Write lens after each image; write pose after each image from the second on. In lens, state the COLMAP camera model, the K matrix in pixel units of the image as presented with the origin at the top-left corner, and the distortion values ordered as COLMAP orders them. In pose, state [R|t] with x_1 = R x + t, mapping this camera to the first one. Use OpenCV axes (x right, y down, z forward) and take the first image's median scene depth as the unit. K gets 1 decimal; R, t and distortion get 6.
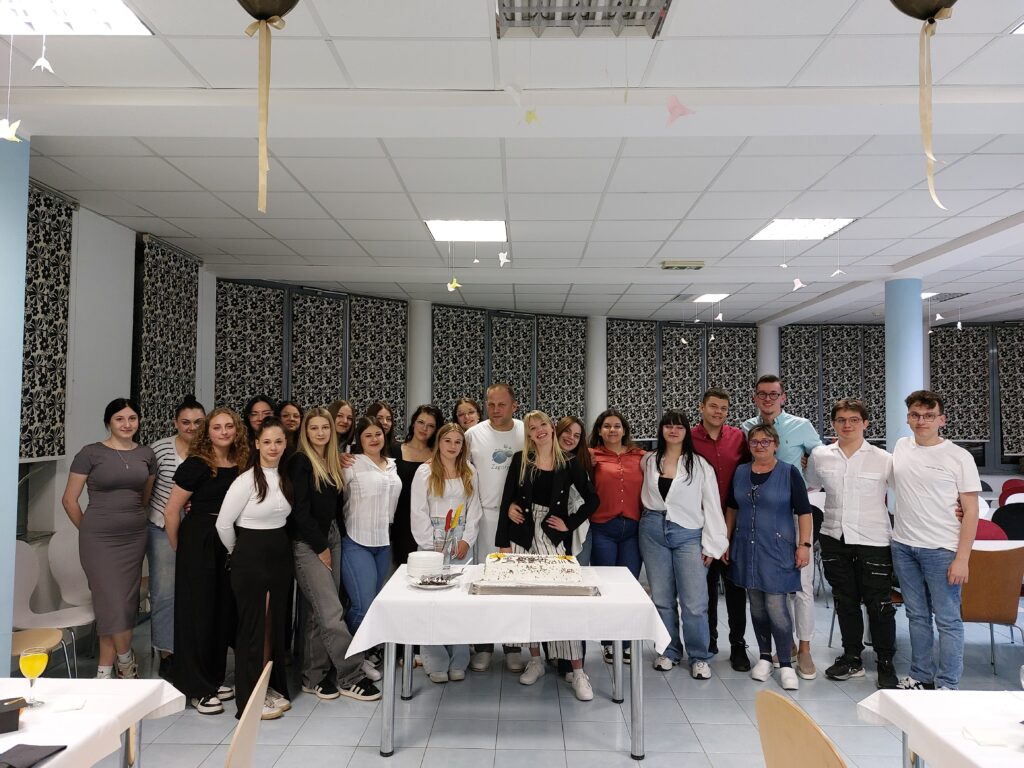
lens RADIAL K [[732.9, 0, 524.5], [0, 732.9, 384.4], [0, 0, 1]] dist [0.000772, -0.002331]
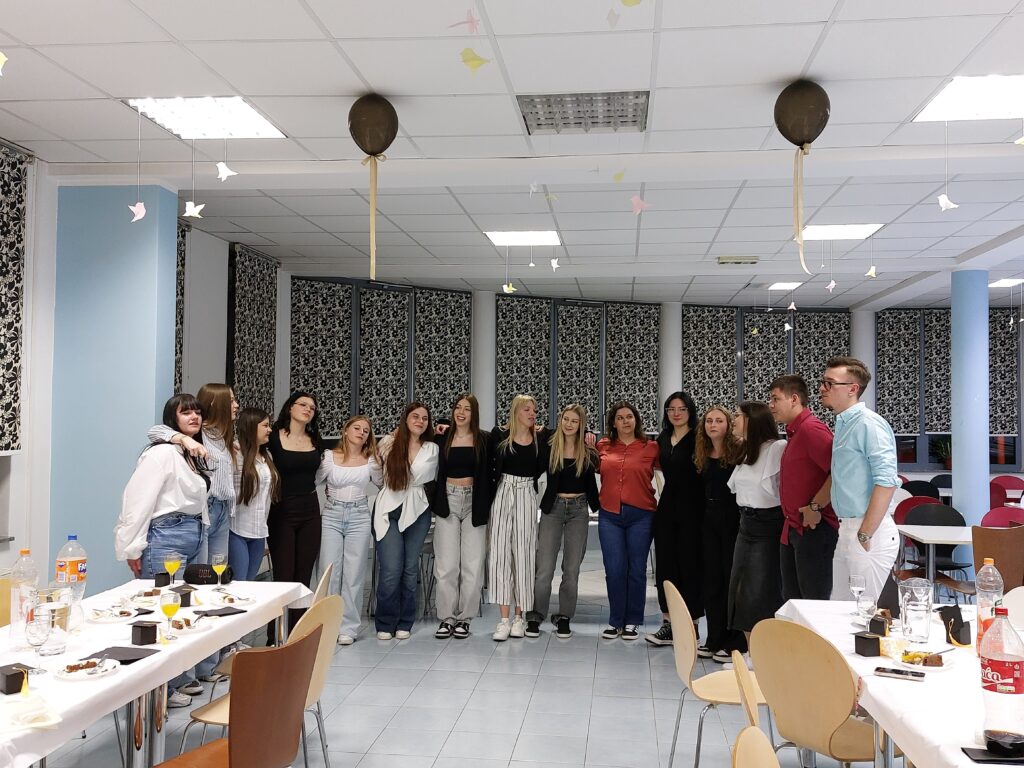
lens RADIAL K [[912.9, 0, 512.0], [0, 912.9, 384.0], [0, 0, 1]] dist [0.004326, 0.000340]
pose [[0.992868, 0.000302, -0.119217, 0.046741], [0.001610, 0.999872, 0.015942, -0.010027], [0.119207, -0.016020, 0.992740, -0.244779]]
